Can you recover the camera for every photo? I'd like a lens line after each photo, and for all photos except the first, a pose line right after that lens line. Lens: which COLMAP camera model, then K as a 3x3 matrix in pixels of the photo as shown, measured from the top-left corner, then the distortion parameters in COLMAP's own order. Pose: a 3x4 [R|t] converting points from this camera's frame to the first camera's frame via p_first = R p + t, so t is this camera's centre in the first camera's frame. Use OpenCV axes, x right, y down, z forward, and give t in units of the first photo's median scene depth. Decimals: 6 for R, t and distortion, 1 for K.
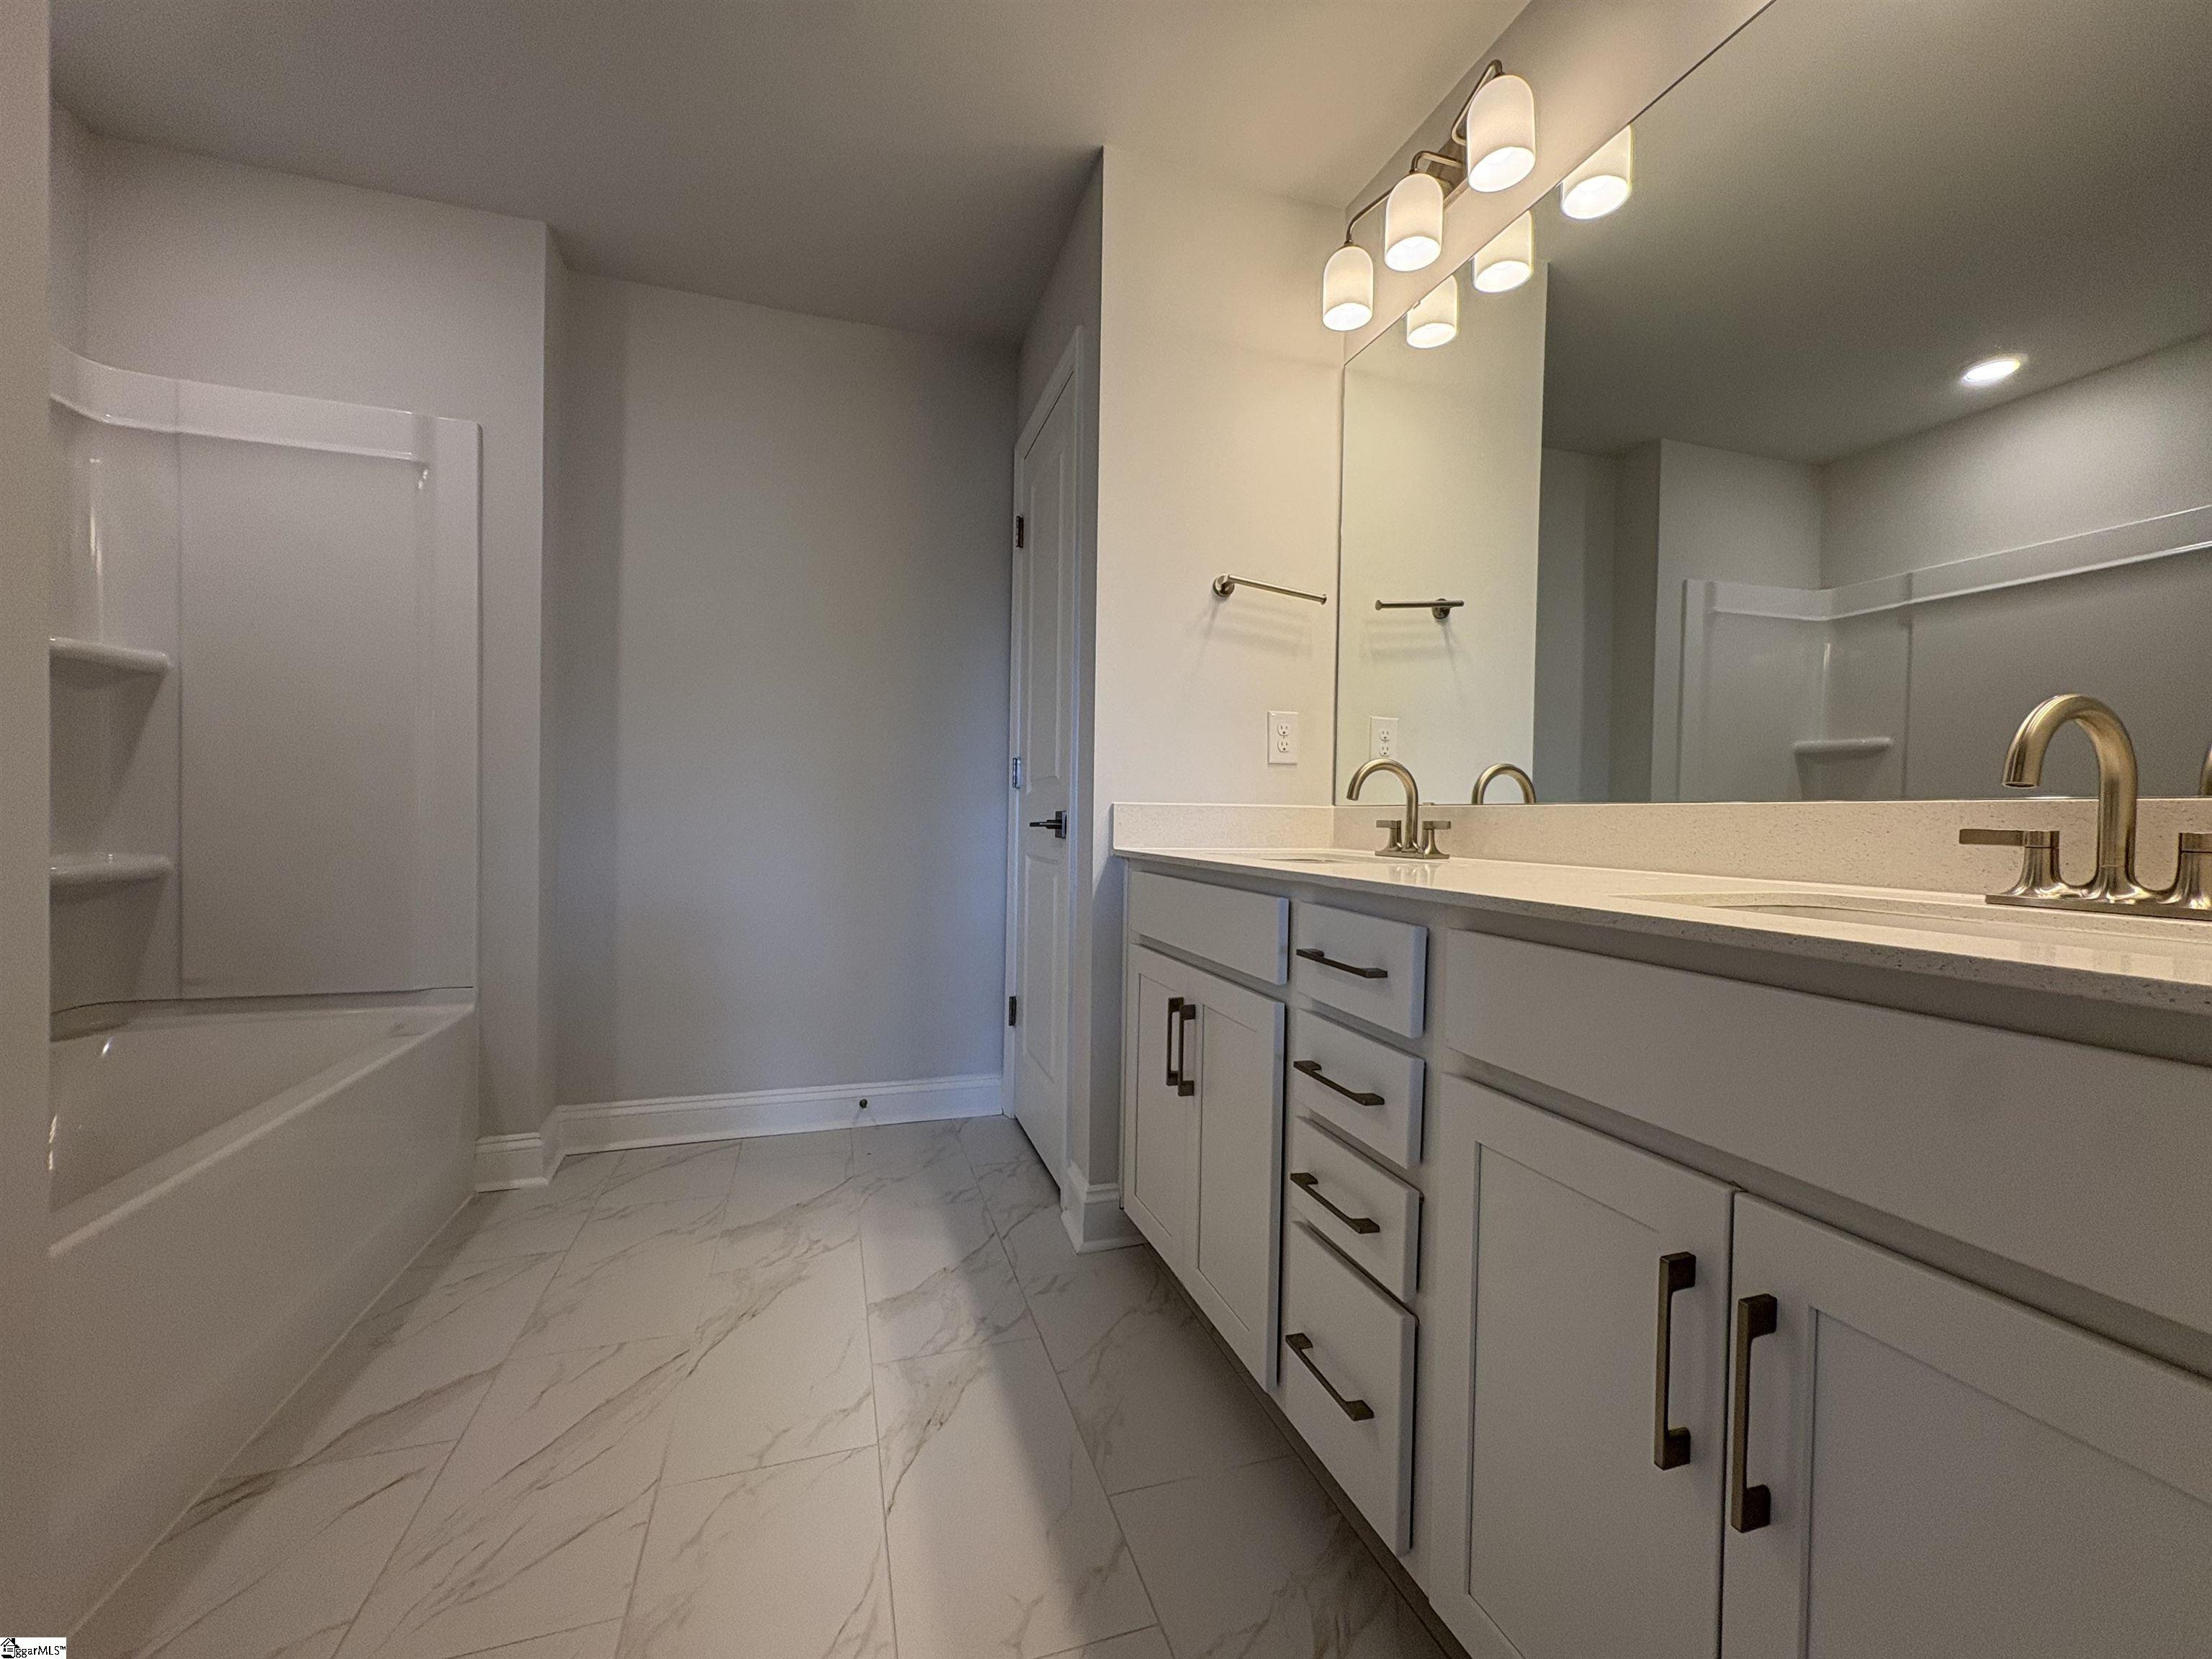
lens RADIAL K [[899.4, 0, 1106.0], [0, 899.4, 829.5], [0, 0, 1]] dist [0.000738, 0.000070]
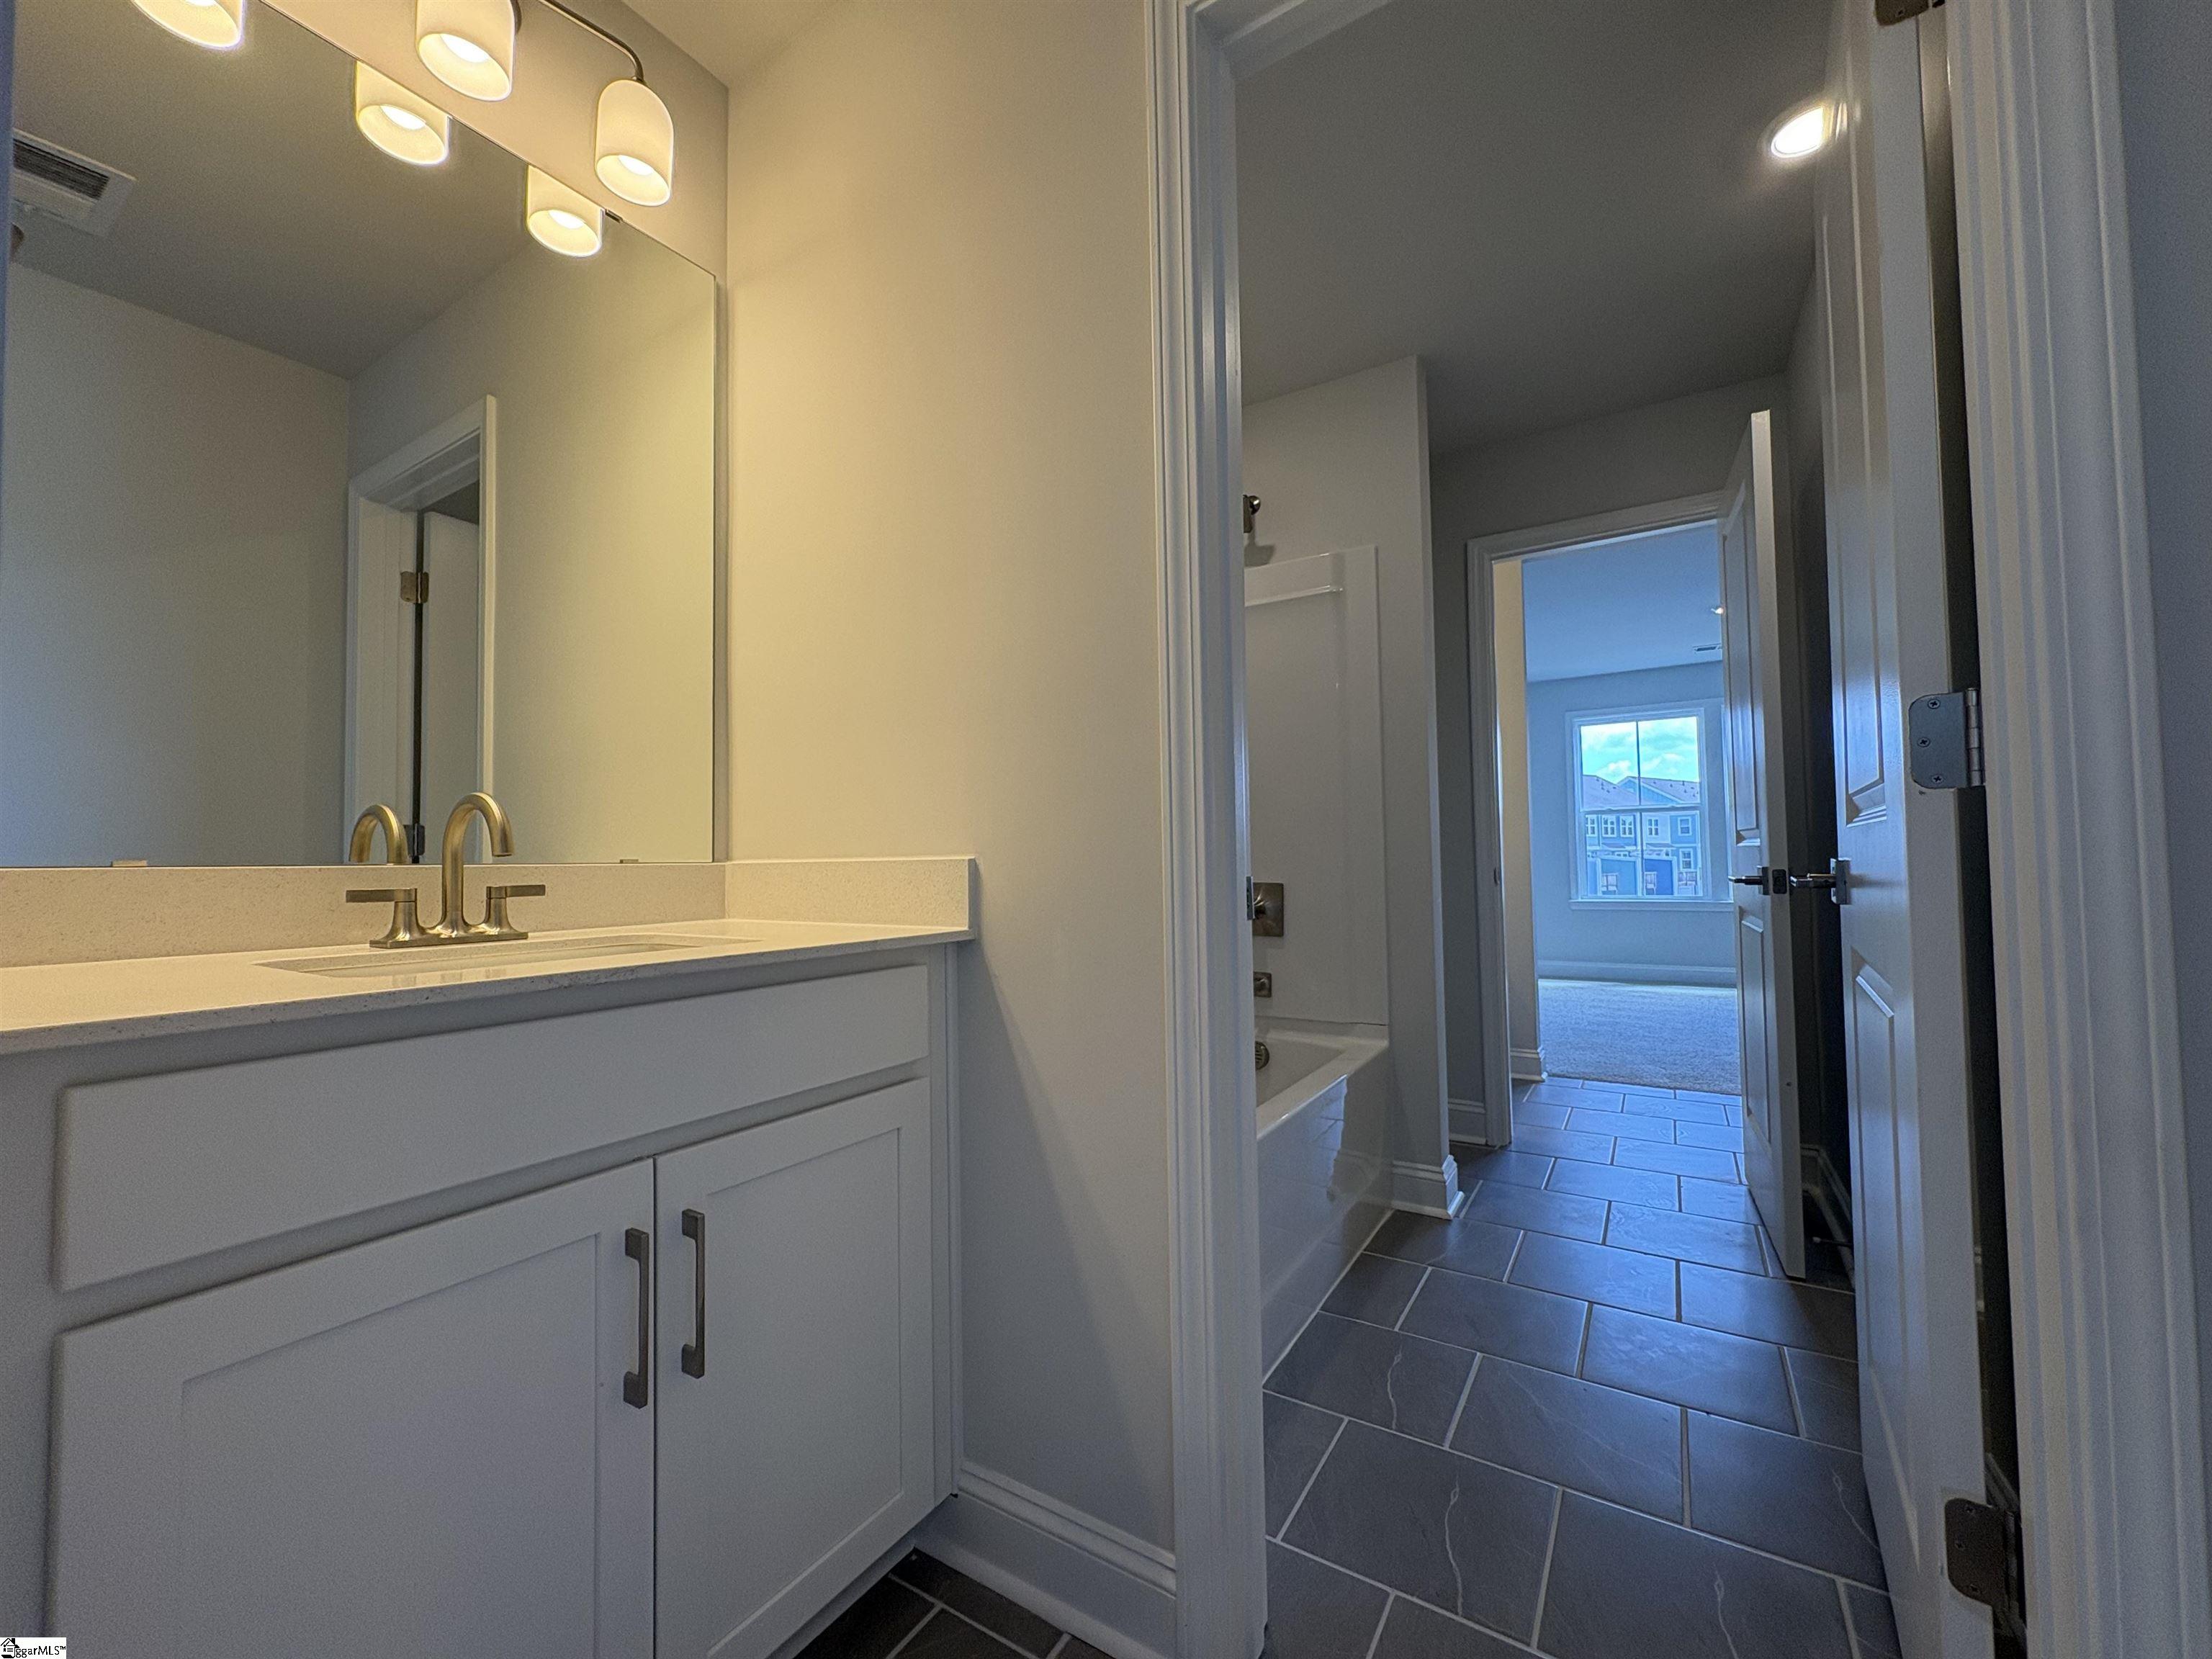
lens RADIAL K [[876.9, 0, 1106.0], [0, 876.9, 829.5], [0, 0, 1]] dist [-0.000169, -0.000007]
pose [[-0.646845, 0.025430, 0.762197, -0.640635], [0.019534, 0.999668, -0.016775, -0.047440], [-0.762371, 0.004038, -0.647128, 1.132922]]
